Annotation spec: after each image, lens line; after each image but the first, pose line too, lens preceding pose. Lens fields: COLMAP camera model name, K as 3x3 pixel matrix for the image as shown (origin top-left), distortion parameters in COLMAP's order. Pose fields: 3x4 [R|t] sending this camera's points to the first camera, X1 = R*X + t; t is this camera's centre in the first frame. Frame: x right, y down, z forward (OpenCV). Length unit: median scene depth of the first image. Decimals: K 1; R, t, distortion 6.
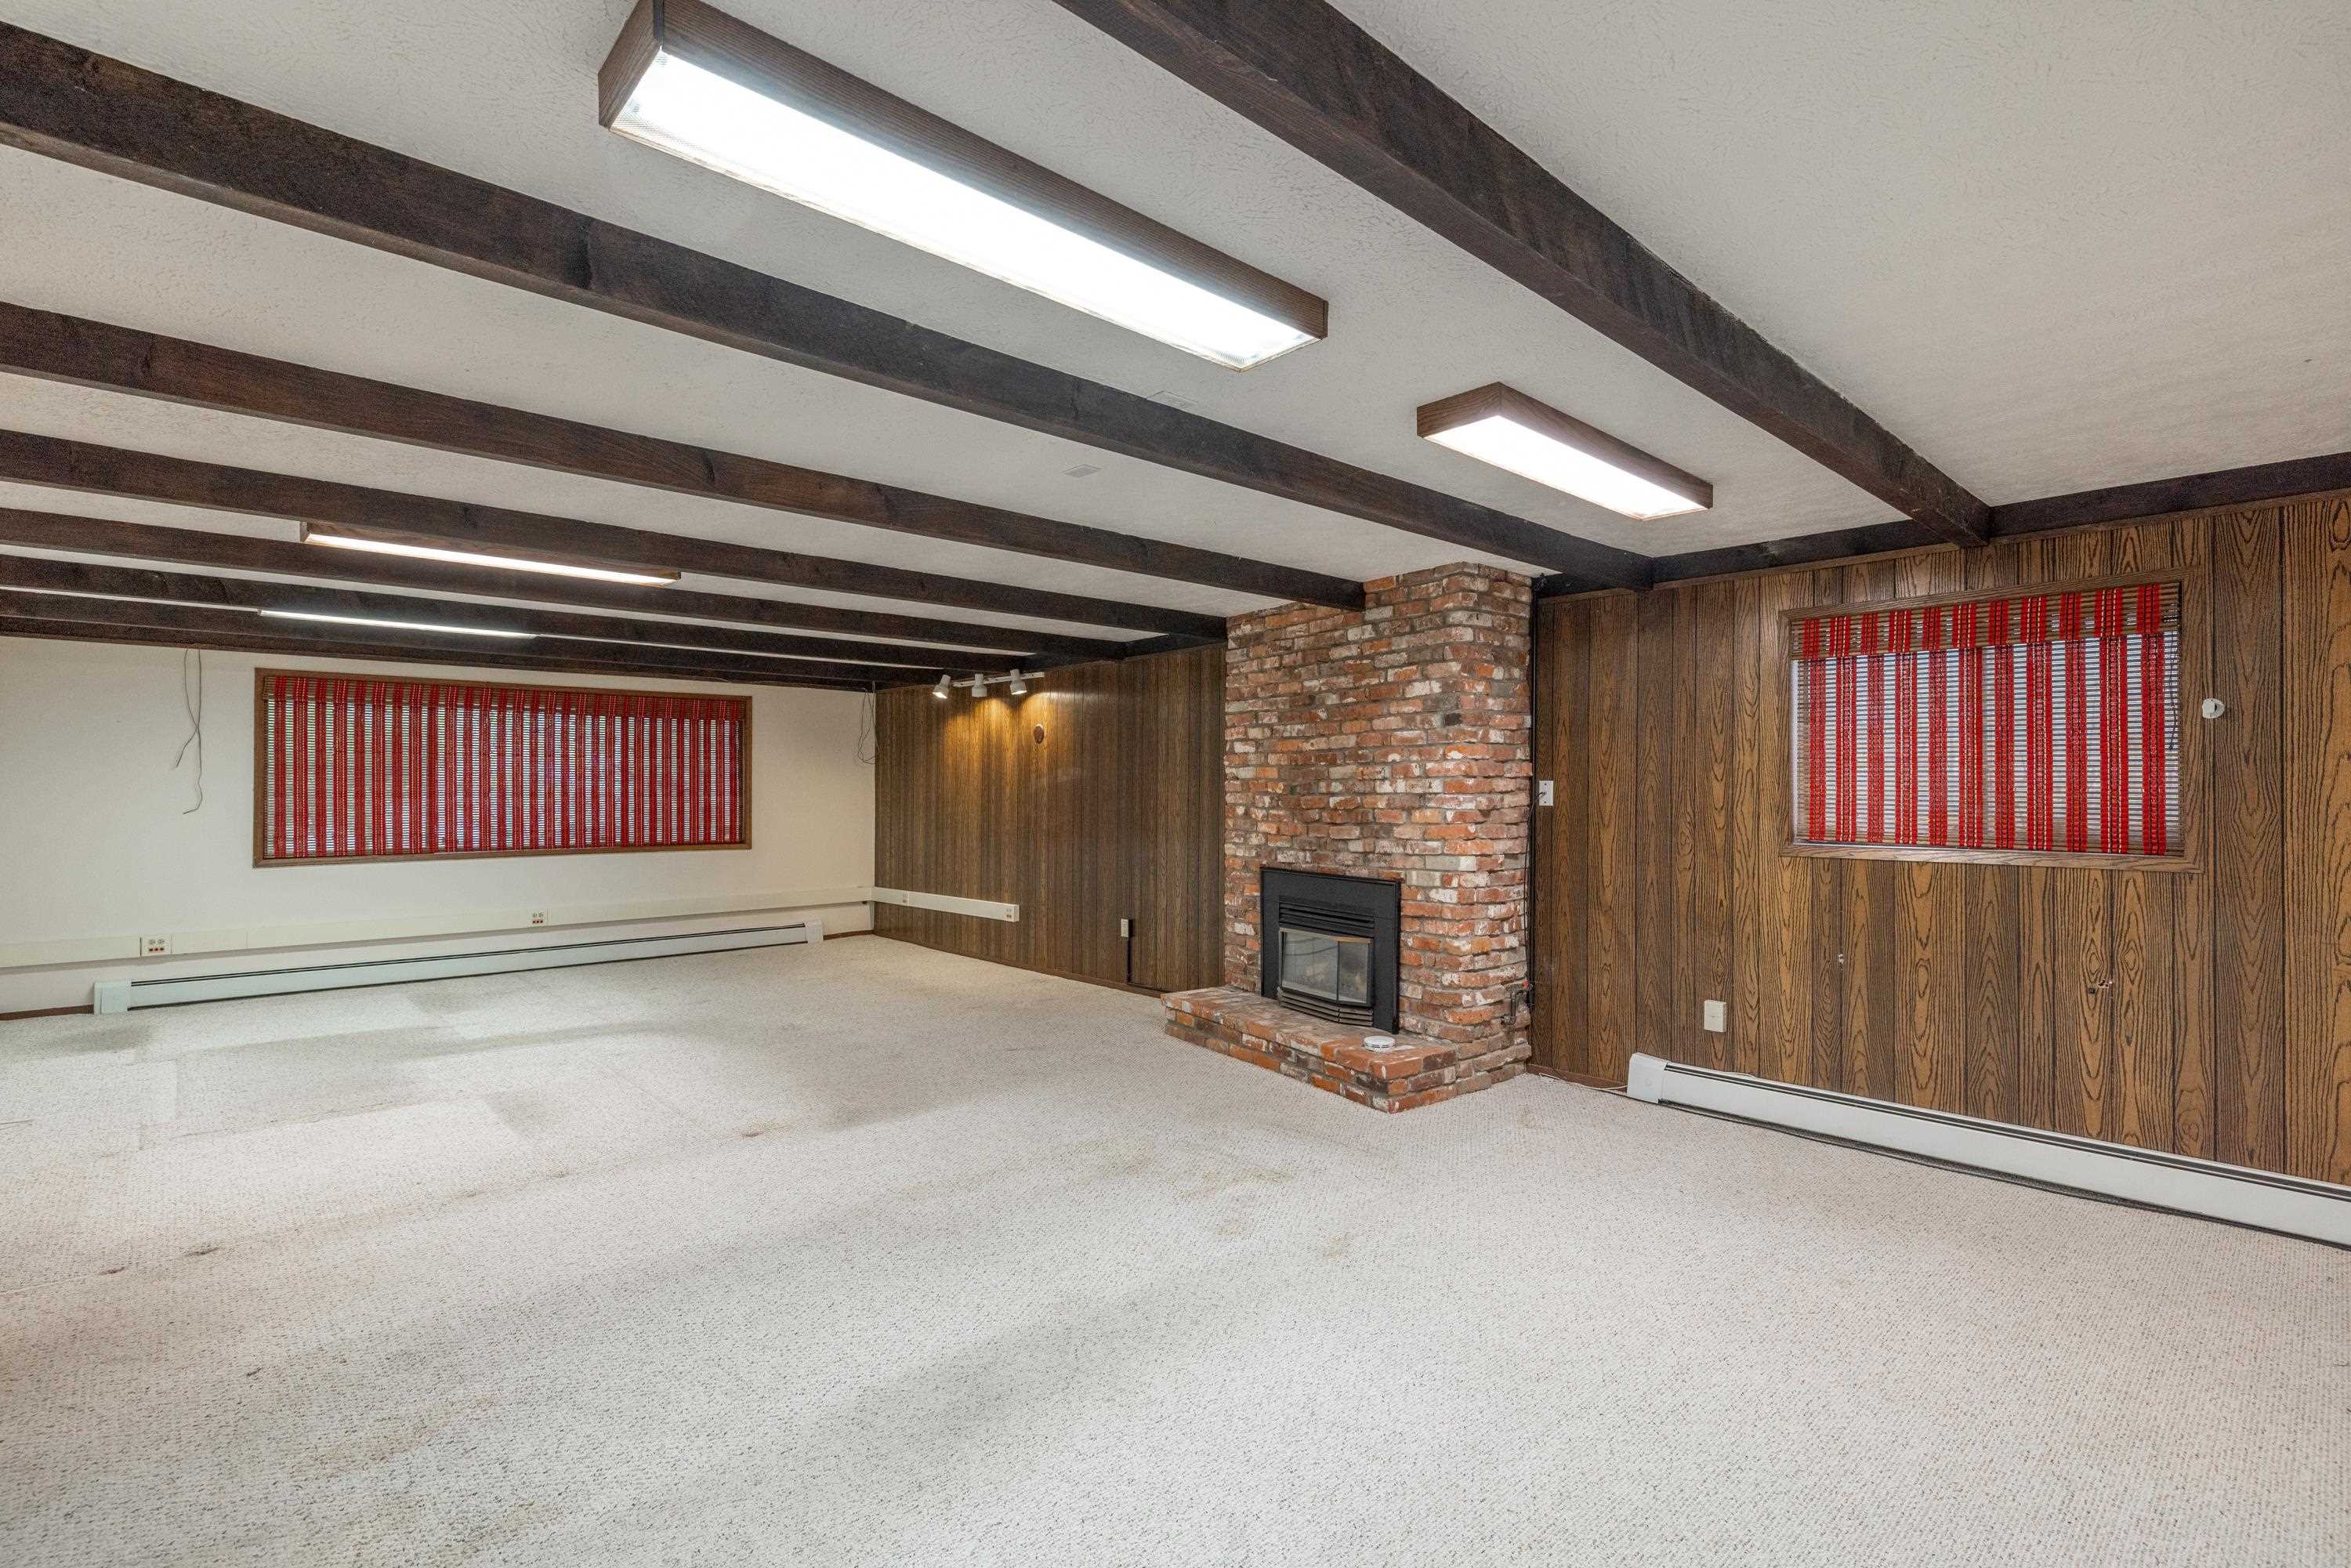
lens RADIAL K [[1076.0, 0, 1191.1], [0, 1076.0, 794.9], [0, 0, 1]] dist [0.002770, 0.000514]
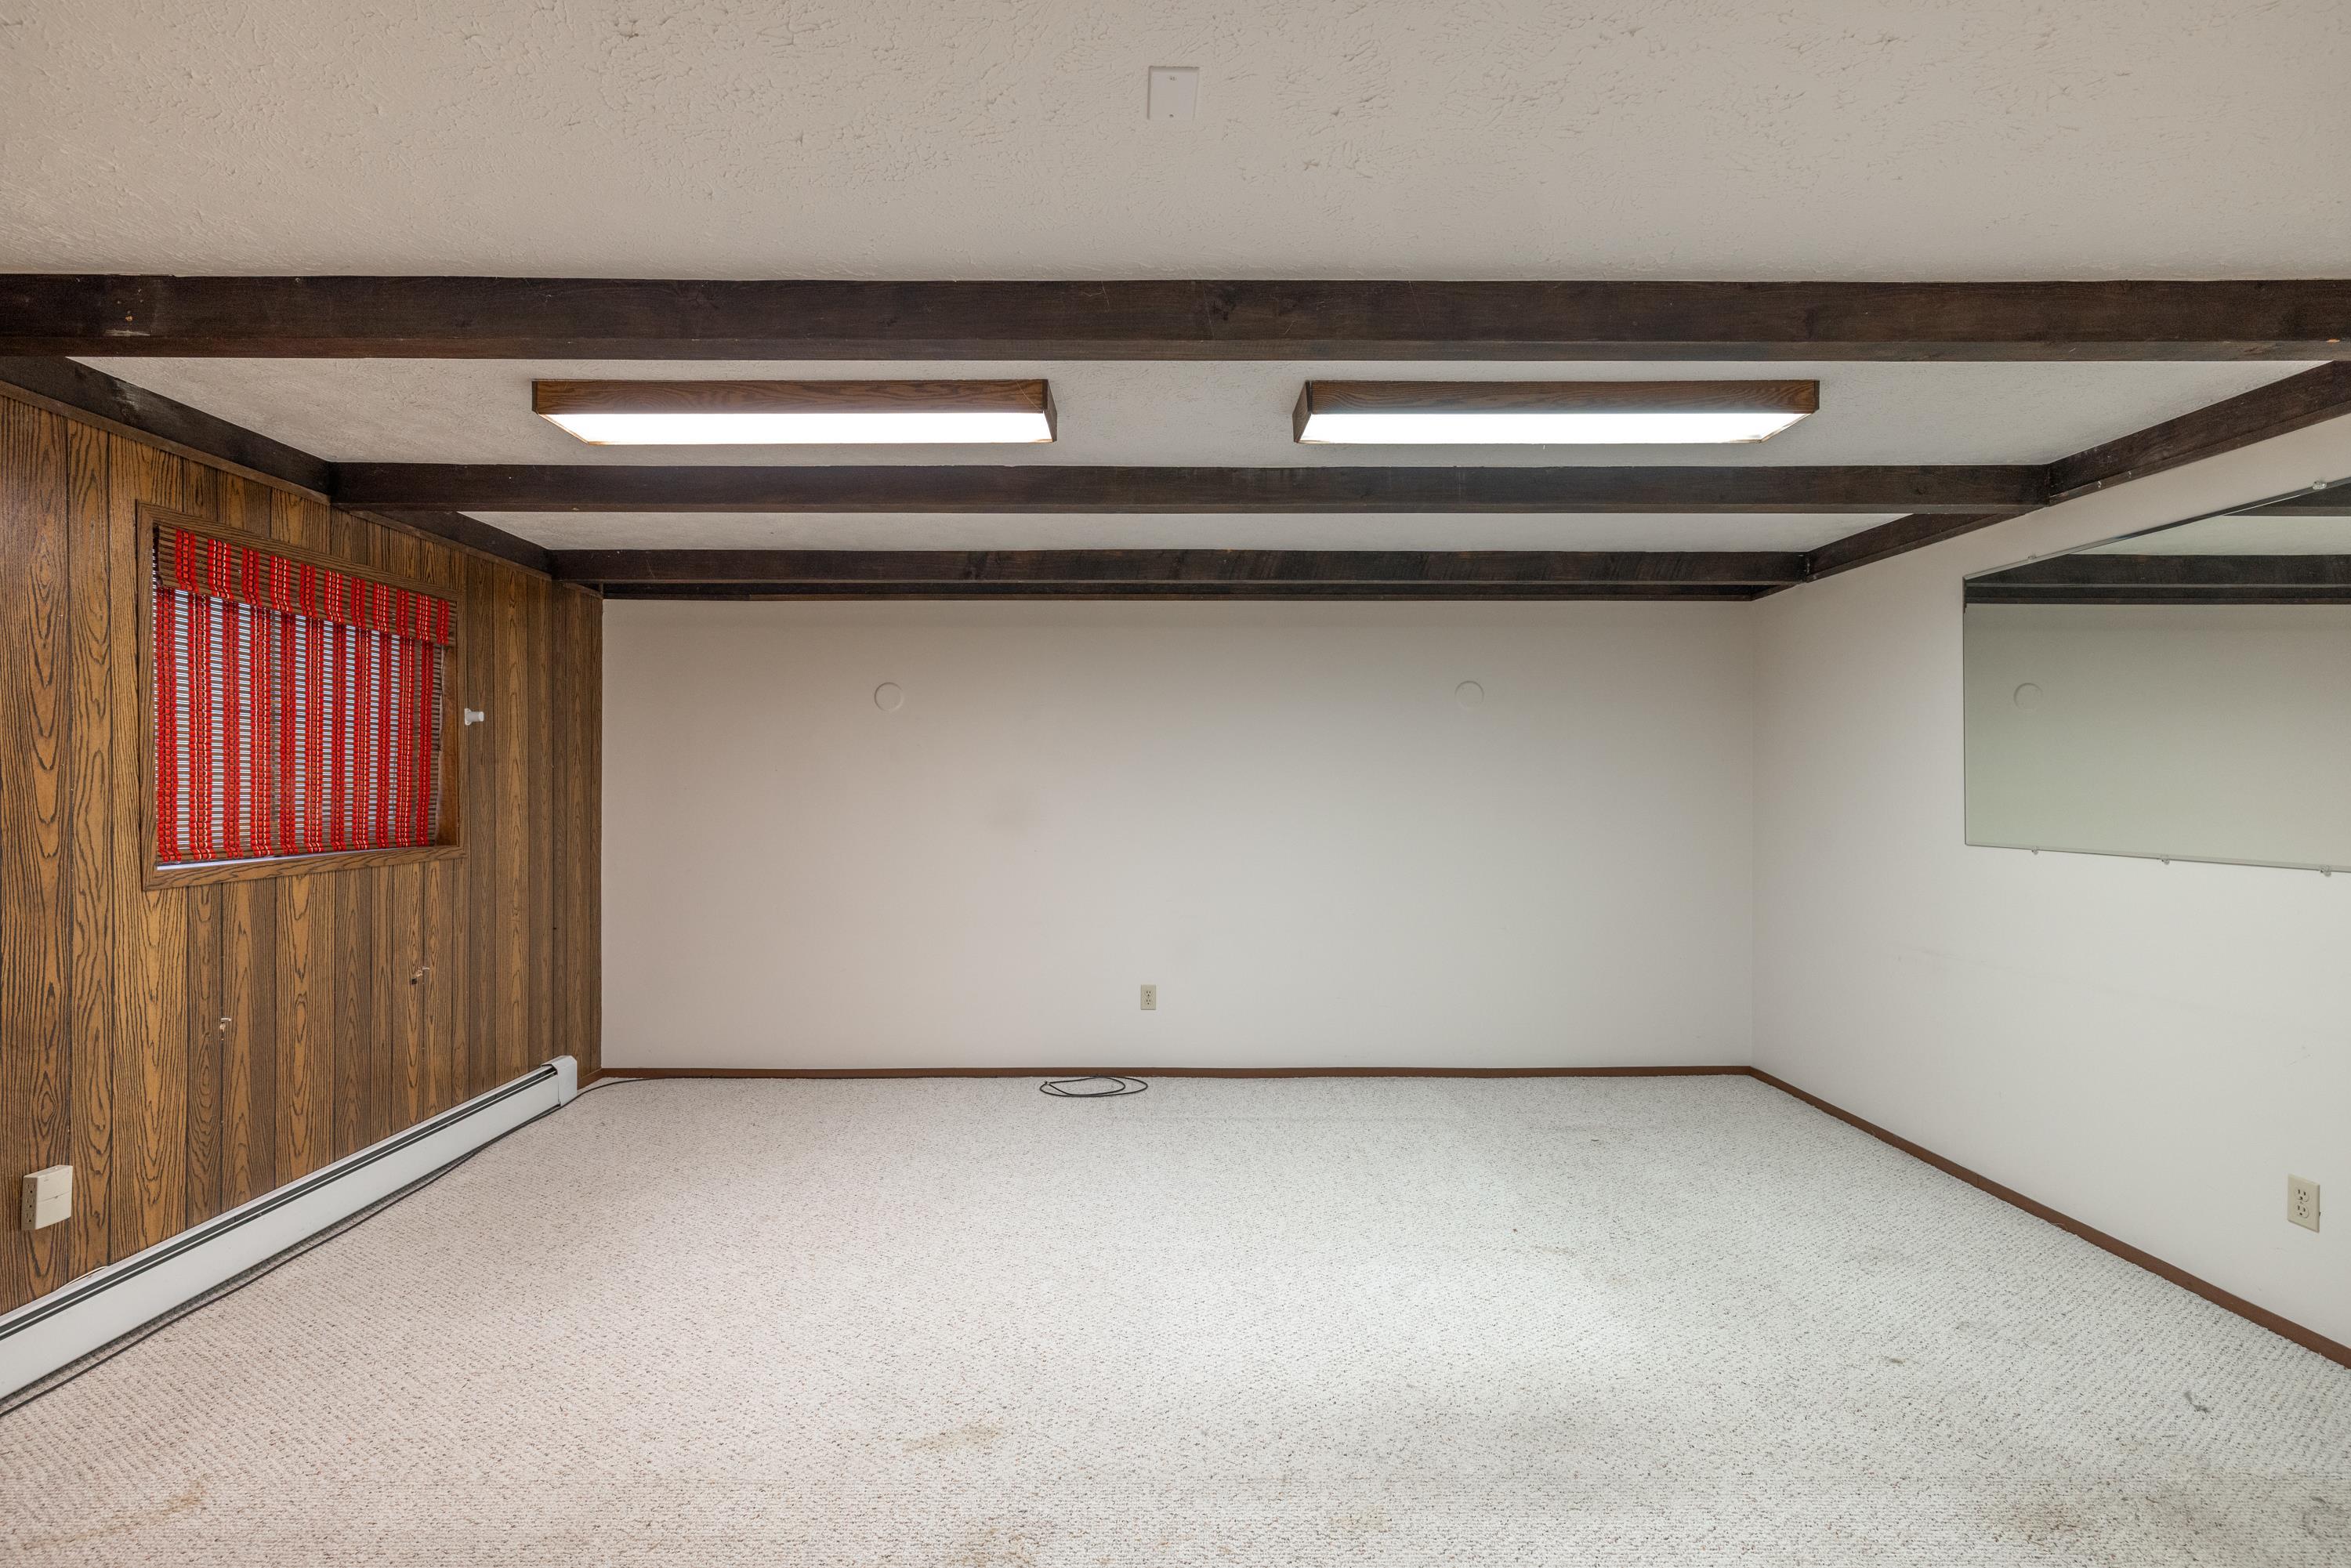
lens RADIAL K [[1076.0, 0, 1190.9], [0, 1076.0, 776.1], [0, 0, 1]] dist [0.002770, 0.000514]
pose [[-0.758571, 0.003809, 0.651579, -0.338266], [0.000661, 0.999987, -0.005076, -0.007134], [-0.651590, -0.003420, -0.758563, 1.106260]]
